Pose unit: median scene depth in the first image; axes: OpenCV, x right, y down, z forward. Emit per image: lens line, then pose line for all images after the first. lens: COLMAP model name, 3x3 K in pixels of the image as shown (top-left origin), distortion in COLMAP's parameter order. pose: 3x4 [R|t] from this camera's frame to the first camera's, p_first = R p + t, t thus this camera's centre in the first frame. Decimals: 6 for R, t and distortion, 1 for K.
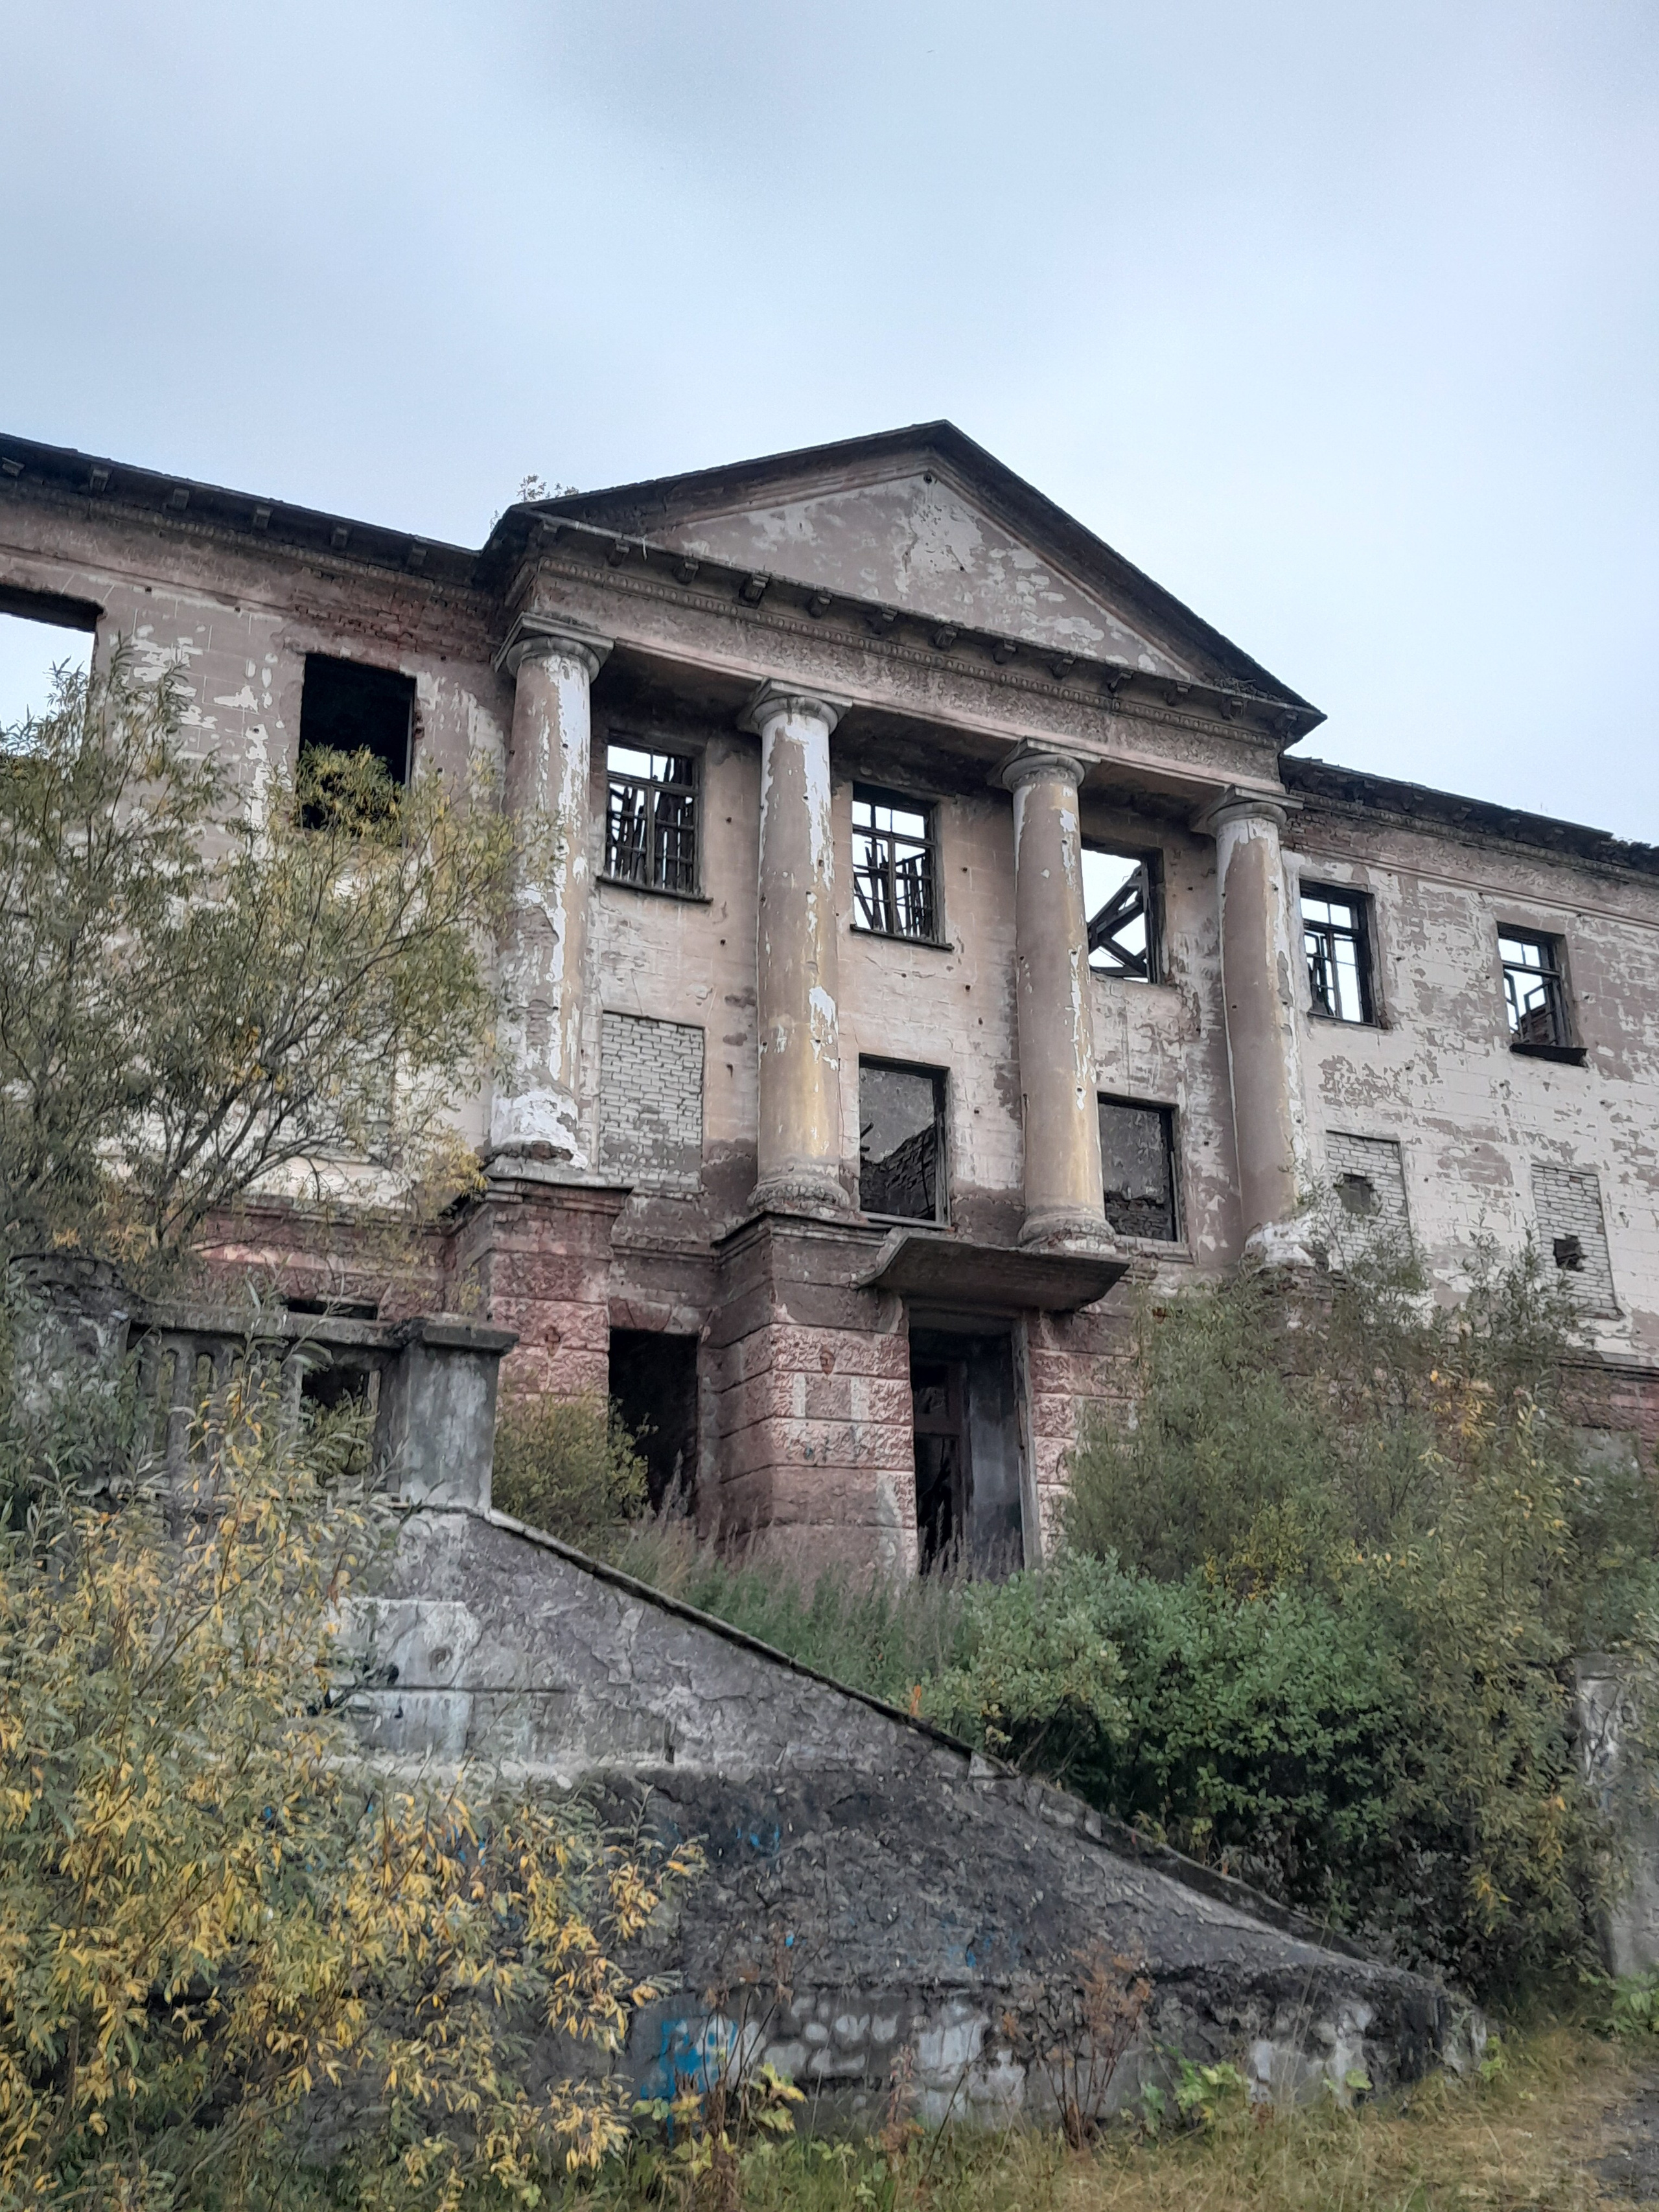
lens RADIAL K [[2166.5, 0, 829.5], [0, 2166.5, 1106.0], [0, 0, 1]] dist [0.202398, -0.274363]
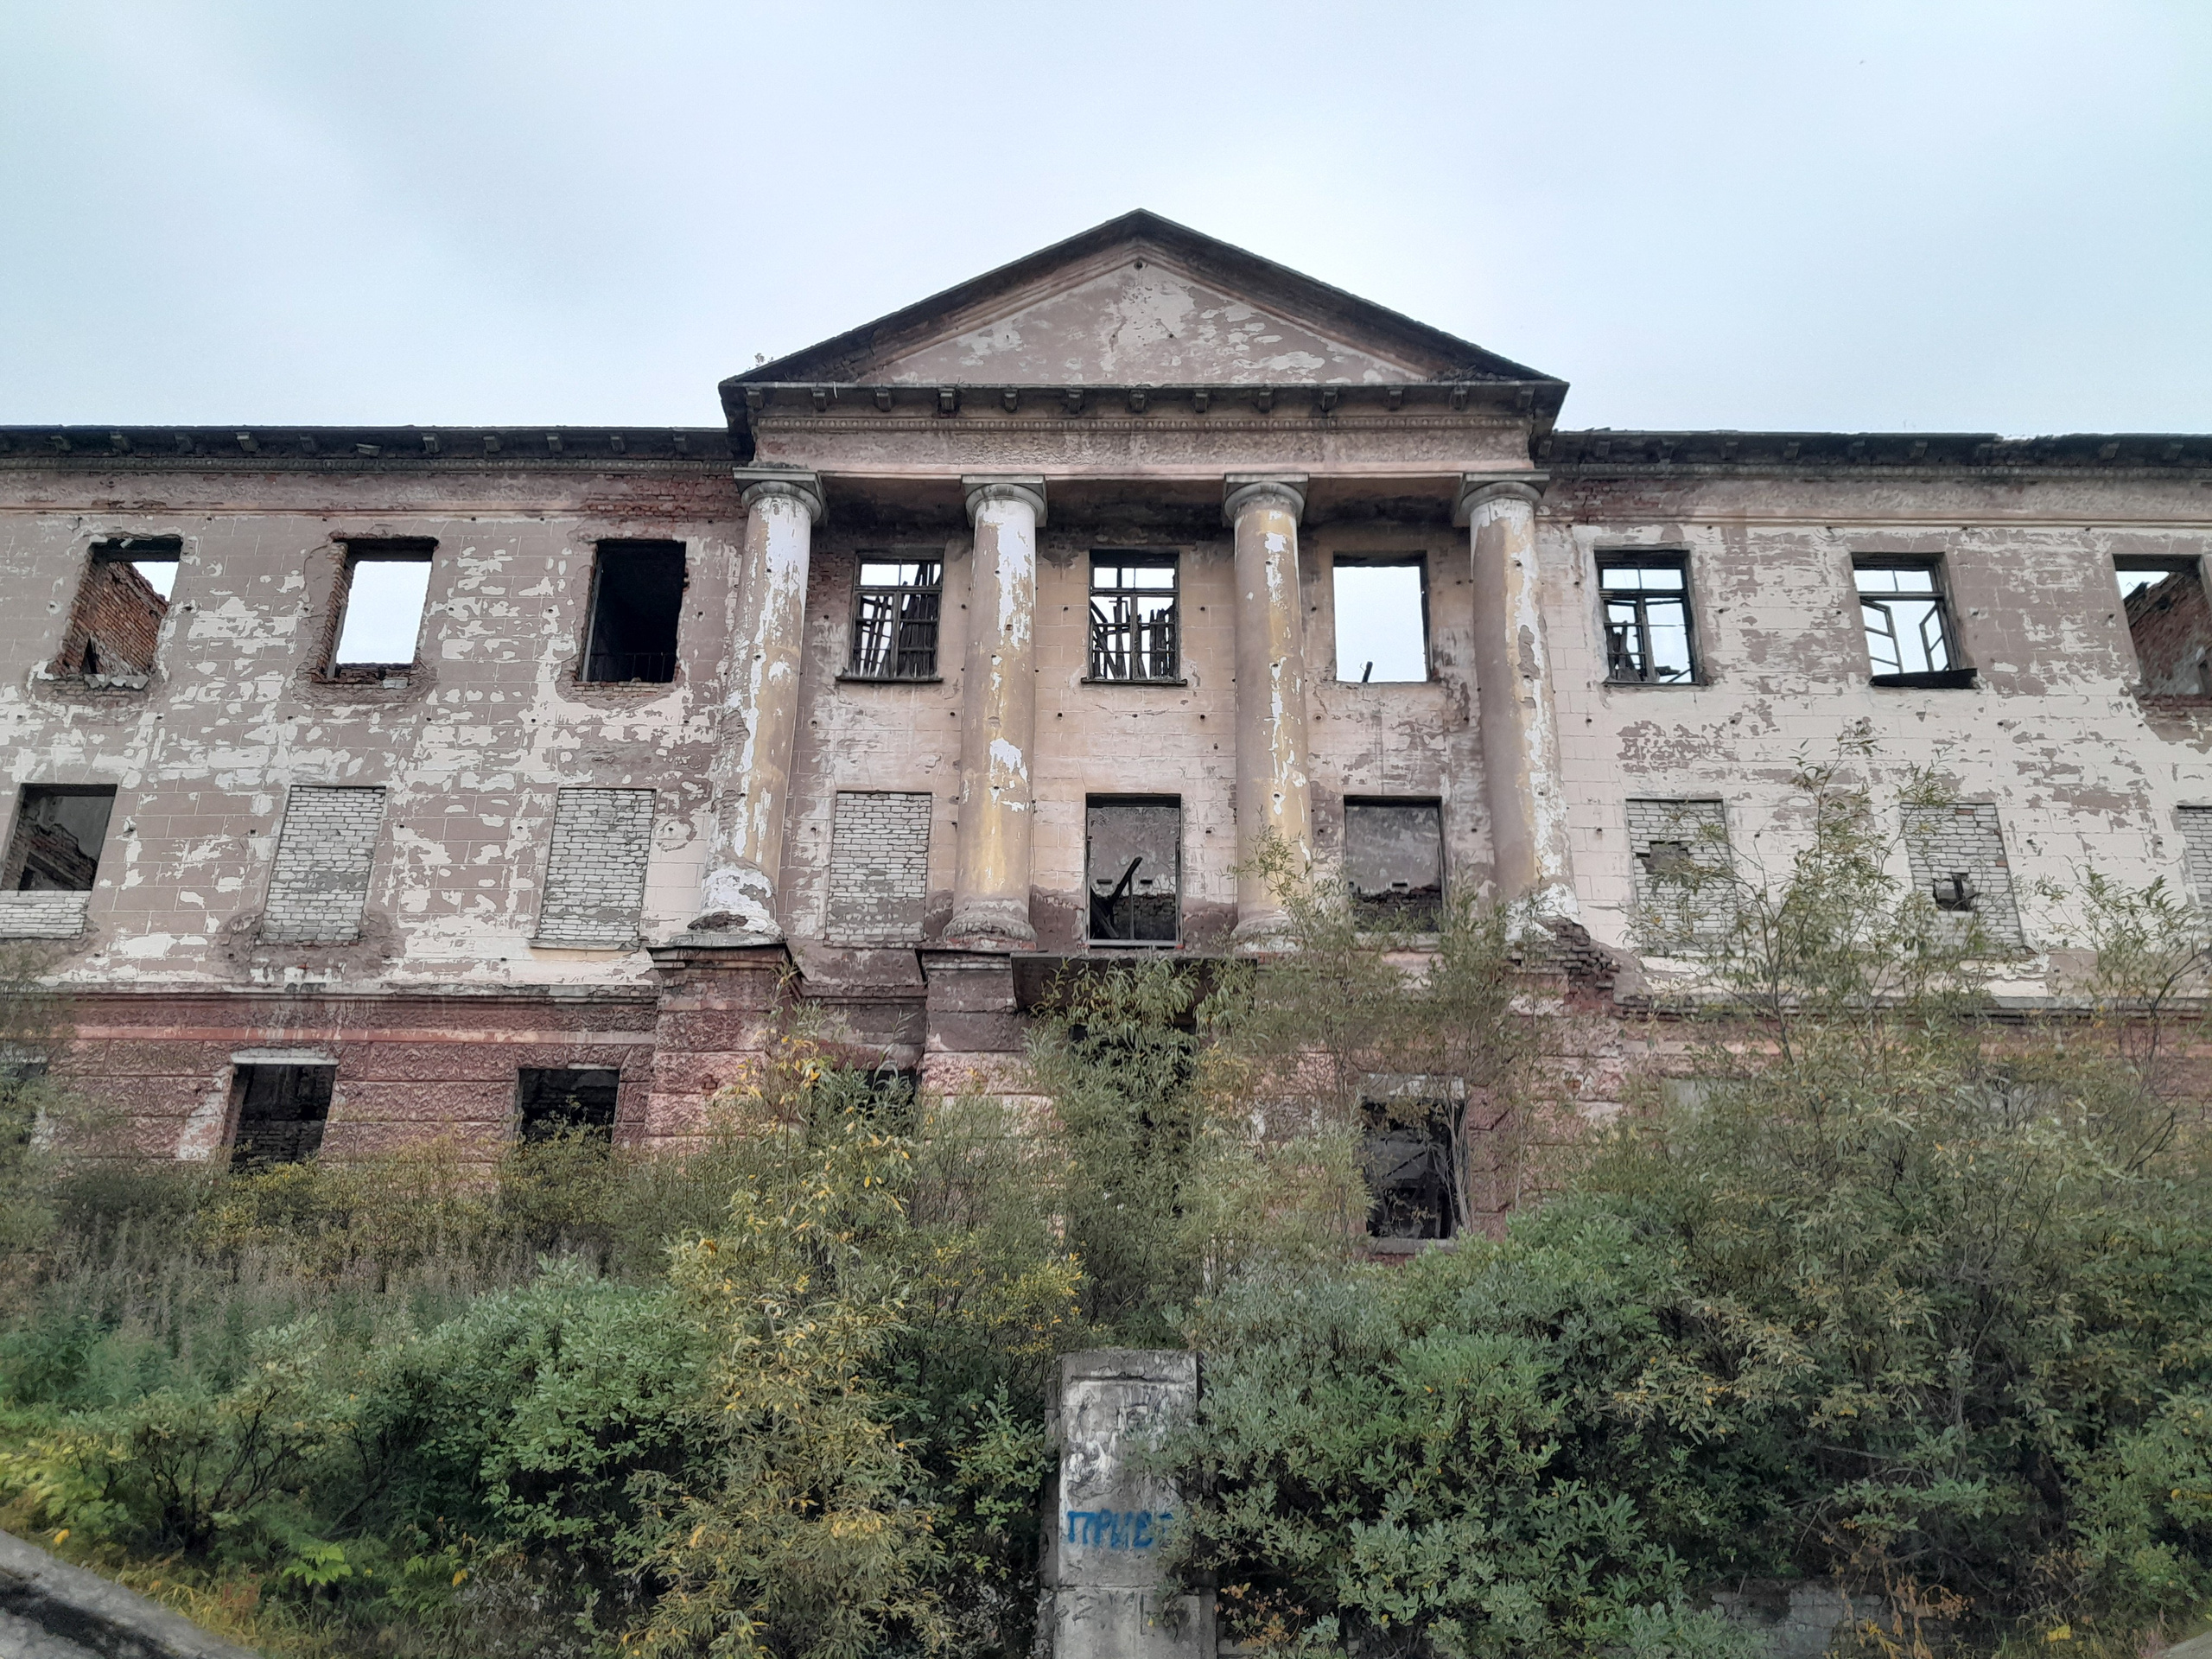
lens RADIAL K [[1742.5, 0, 952.6], [0, 1742.5, 819.2], [0, 0, 1]] dist [0.170621, -0.219799]
pose [[0.903731, -0.148479, -0.401528, 0.284042], [0.128384, 0.988757, -0.076669, 0.043575], [0.408397, 0.017738, 0.912632, 0.172419]]
